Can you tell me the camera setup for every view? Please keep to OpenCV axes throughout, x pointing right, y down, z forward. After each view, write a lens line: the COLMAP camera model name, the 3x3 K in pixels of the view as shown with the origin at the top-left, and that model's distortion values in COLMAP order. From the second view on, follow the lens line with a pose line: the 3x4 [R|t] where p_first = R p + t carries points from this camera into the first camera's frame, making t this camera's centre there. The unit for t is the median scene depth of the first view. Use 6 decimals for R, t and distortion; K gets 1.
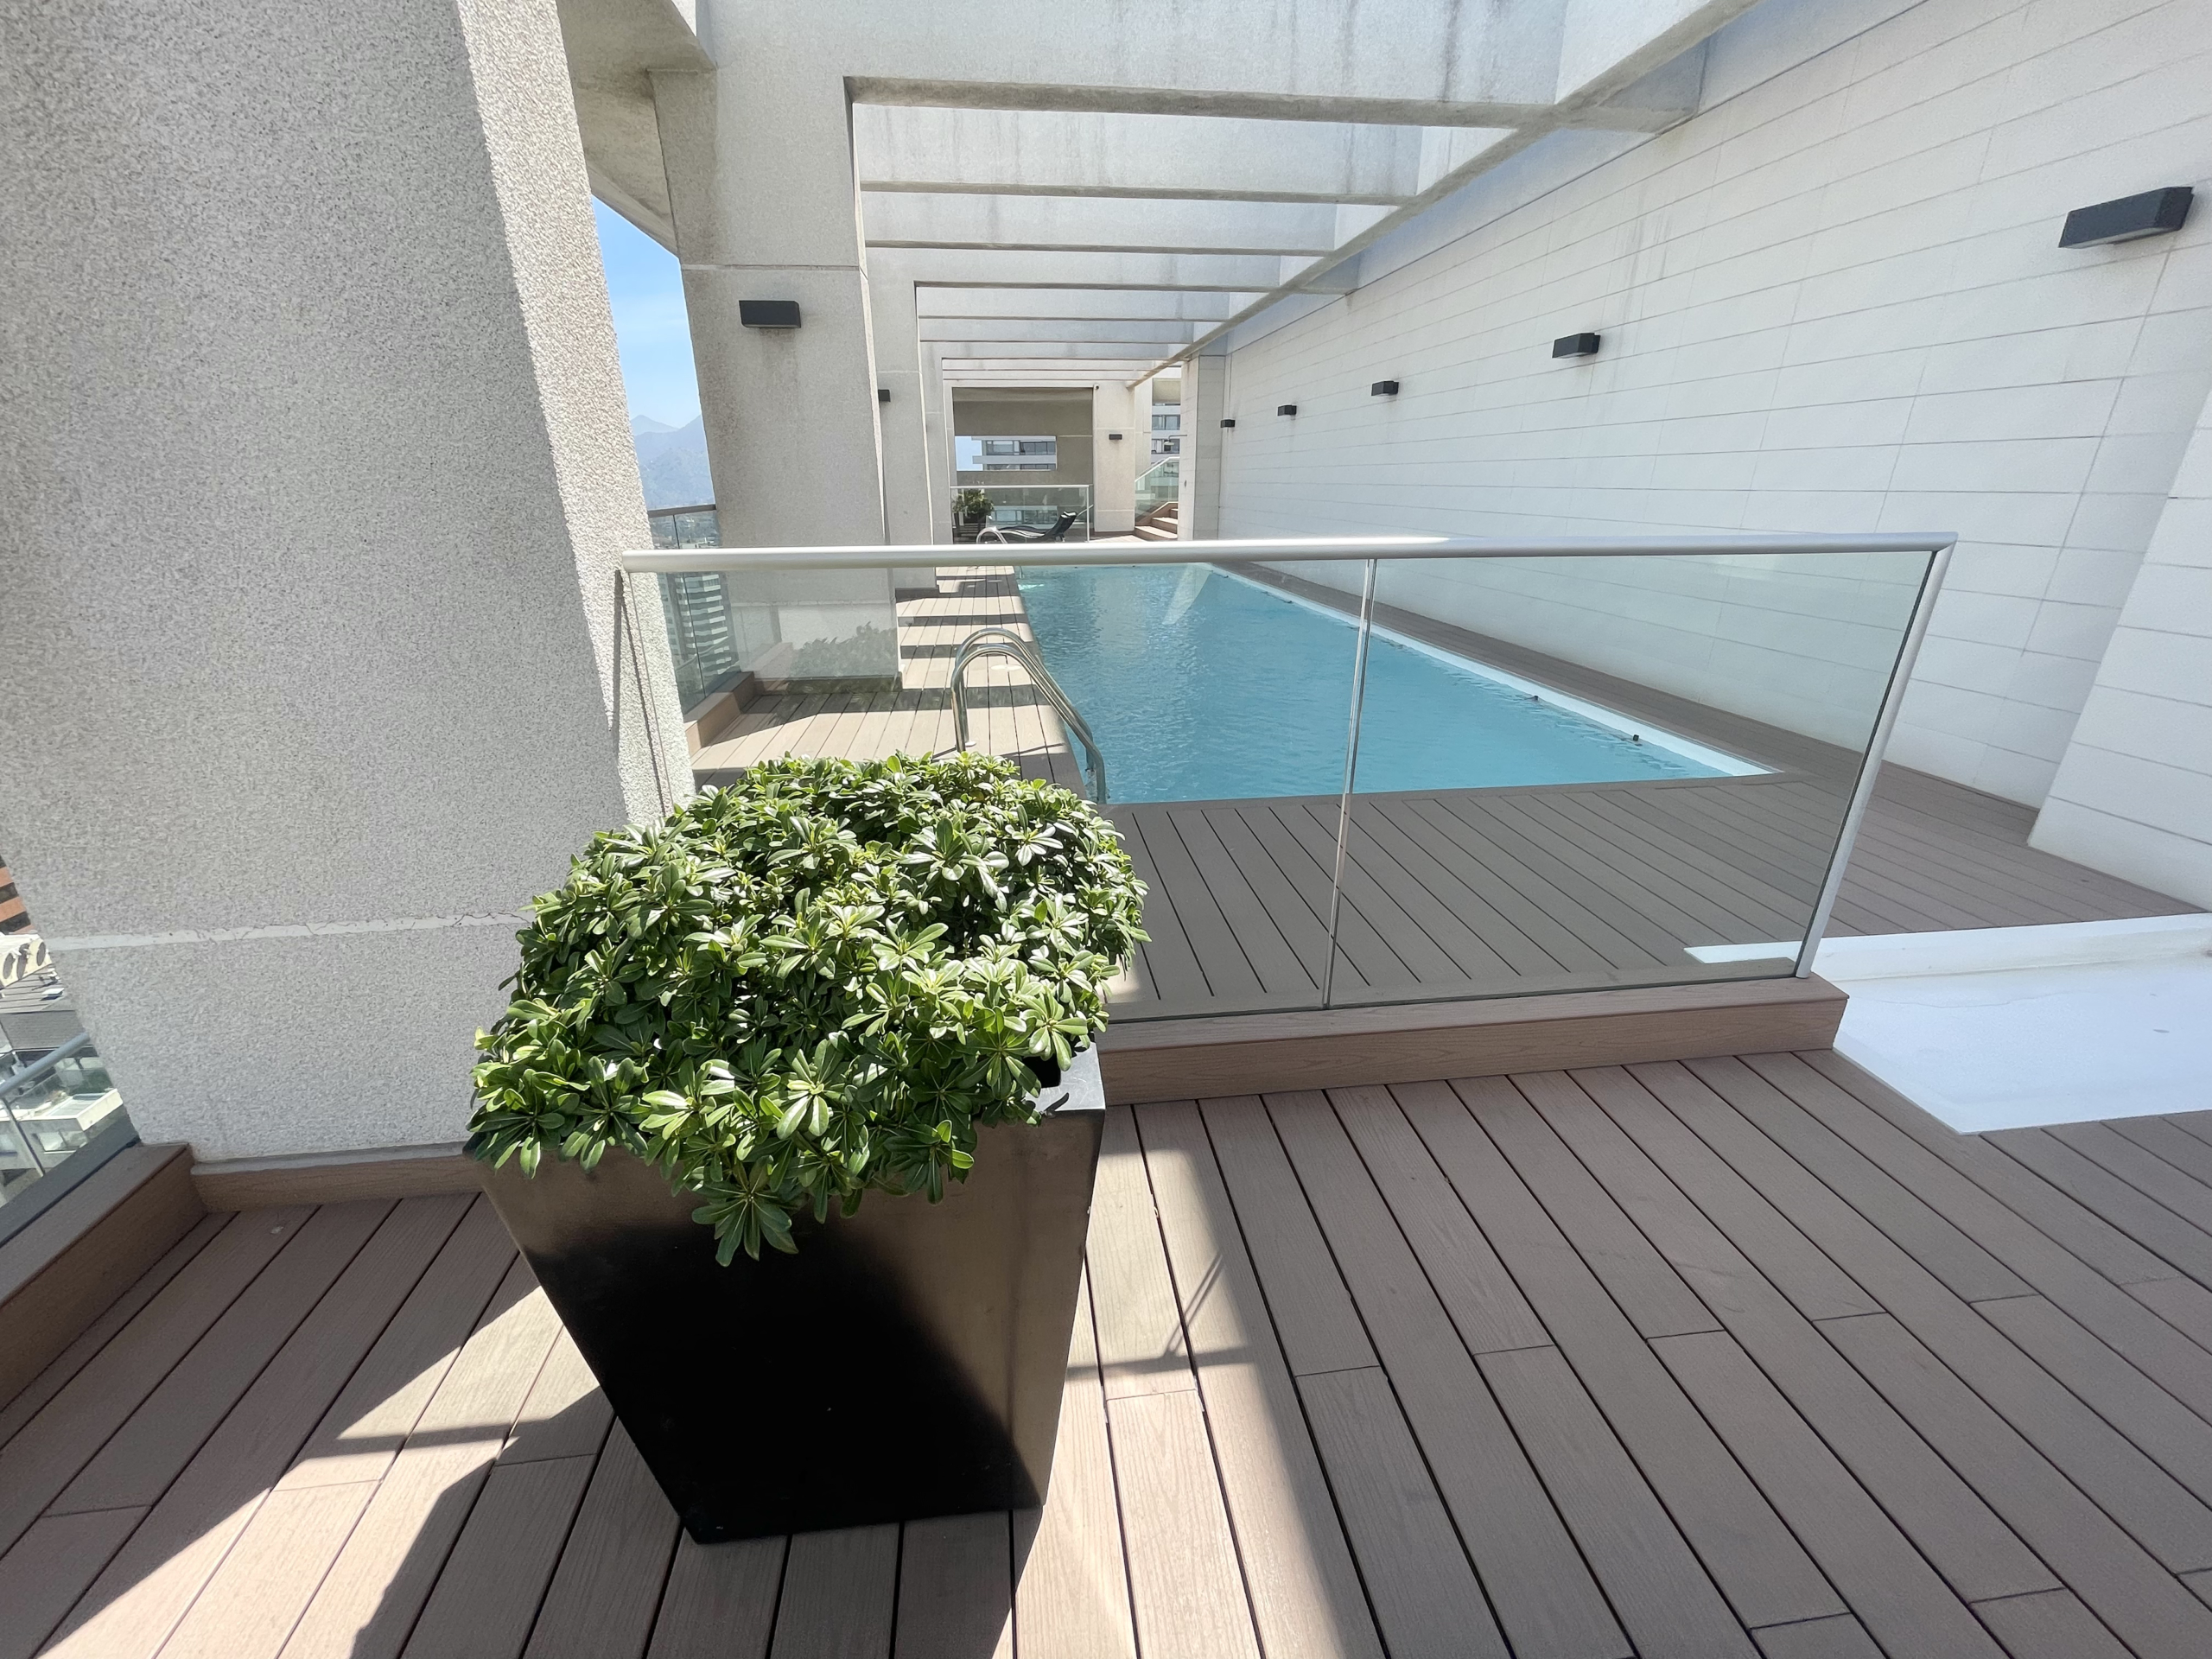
lens RADIAL K [[892.4, 0, 1106.0], [0, 892.4, 829.5], [0, 0, 1]] dist [0.000071, 0.000054]
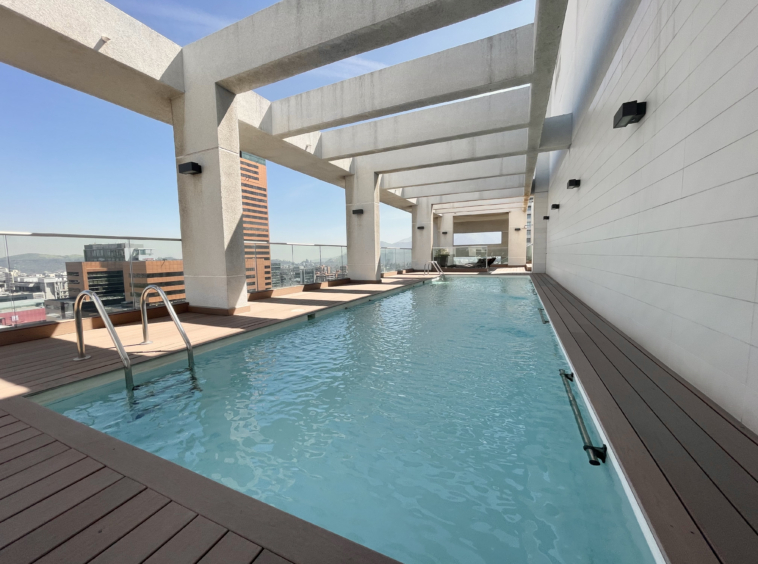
lens RADIAL K [[310.6, 0, 379.0], [0, 310.6, 282.0], [0, 0, 1]] dist [-0.001376, 0.000006]
pose [[0.847718, 0.041971, -0.528784, 0.193068], [-0.186959, 0.956535, -0.223800, -0.051581], [0.496408, 0.288580, 0.818719, 0.205745]]
